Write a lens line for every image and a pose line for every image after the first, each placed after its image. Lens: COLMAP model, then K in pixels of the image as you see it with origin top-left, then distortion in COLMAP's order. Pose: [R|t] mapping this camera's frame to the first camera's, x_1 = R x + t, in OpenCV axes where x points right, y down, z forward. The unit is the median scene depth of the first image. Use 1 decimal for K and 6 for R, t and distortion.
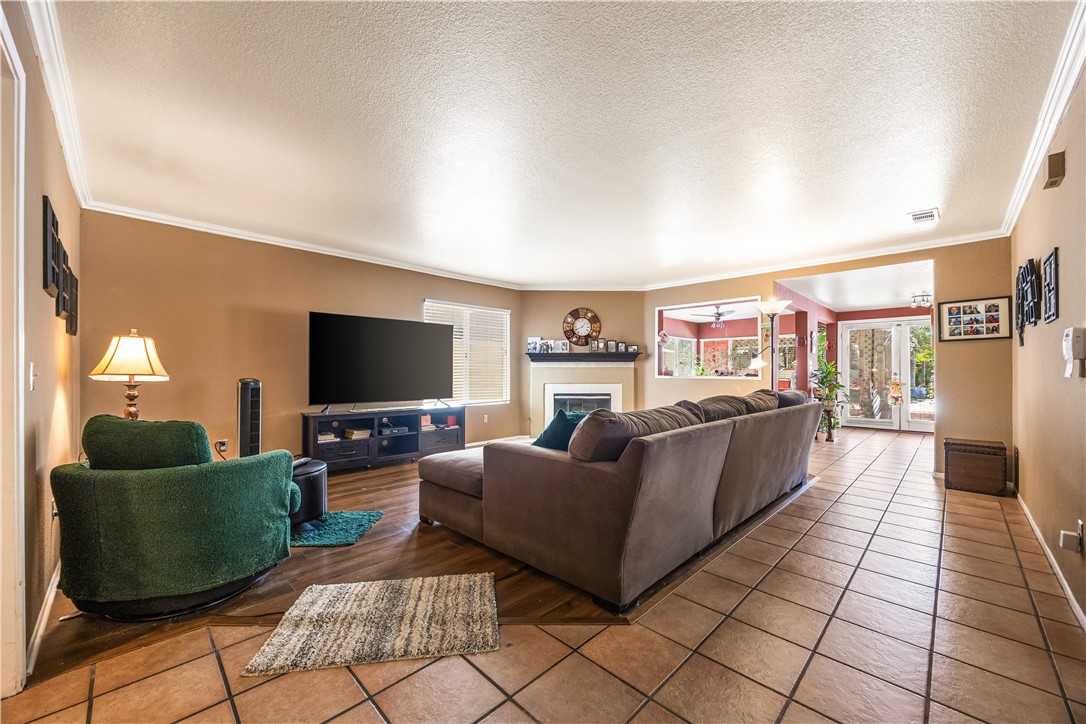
lens RADIAL K [[416.9, 0, 545.9], [0, 416.9, 365.5], [0, 0, 1]] dist [0.001645, -0.000384]
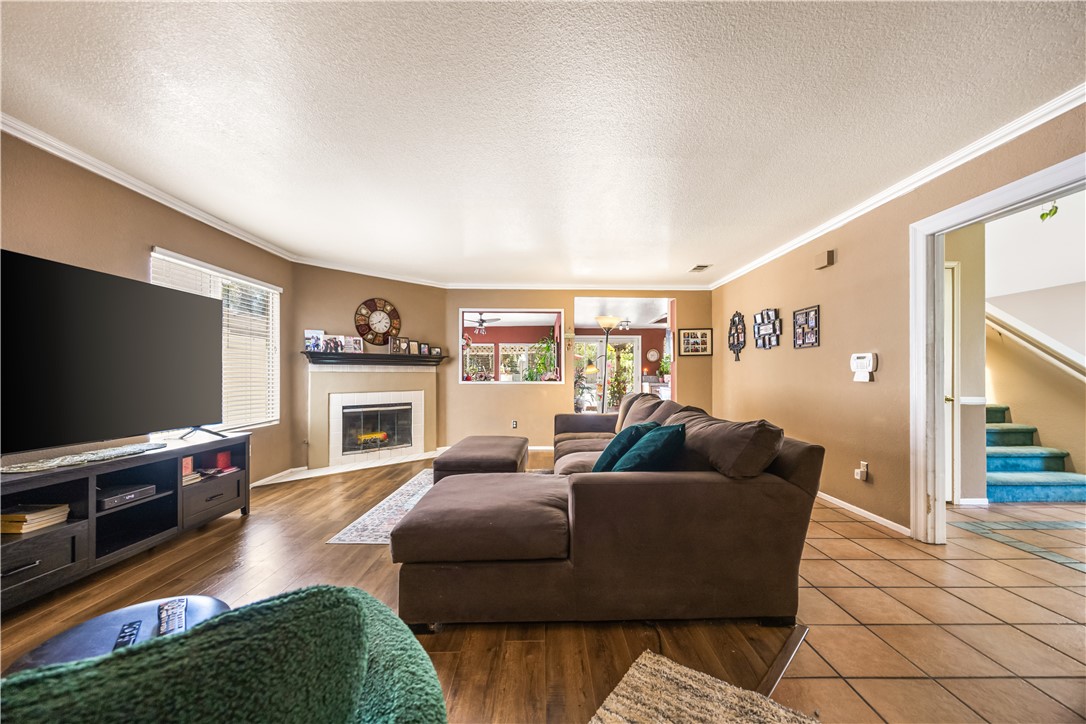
lens RADIAL K [[416.9, 0, 549.4], [0, 416.9, 371.2], [0, 0, 1]] dist [0.001645, -0.000384]
pose [[0.700620, 0.005887, 0.713510, -0.260966], [-0.009481, 0.999954, 0.001059, -0.000742], [-0.713471, -0.007507, 0.700644, 0.199755]]
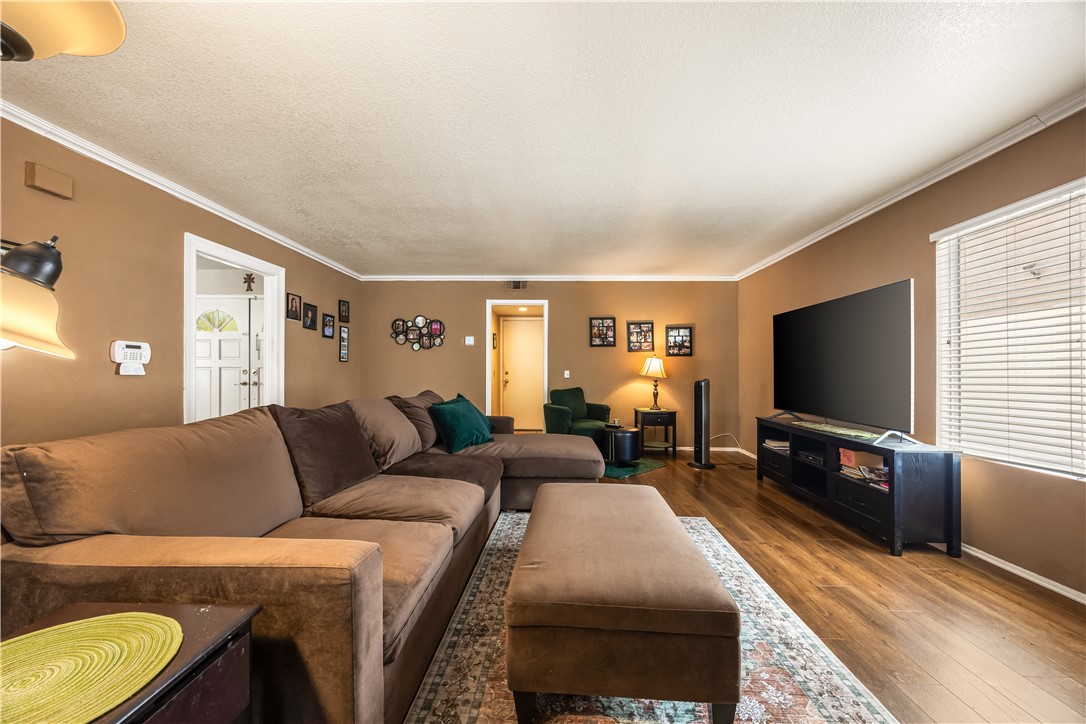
lens RADIAL K [[416.9, 0, 542.2], [0, 416.9, 369.3], [0, 0, 1]] dist [0.001645, -0.000384]
pose [[-0.737850, -0.008347, -0.674914, 0.341224], [0.002209, 0.999888, -0.014782, 0.010051], [0.674962, -0.012398, -0.737749, 0.877568]]
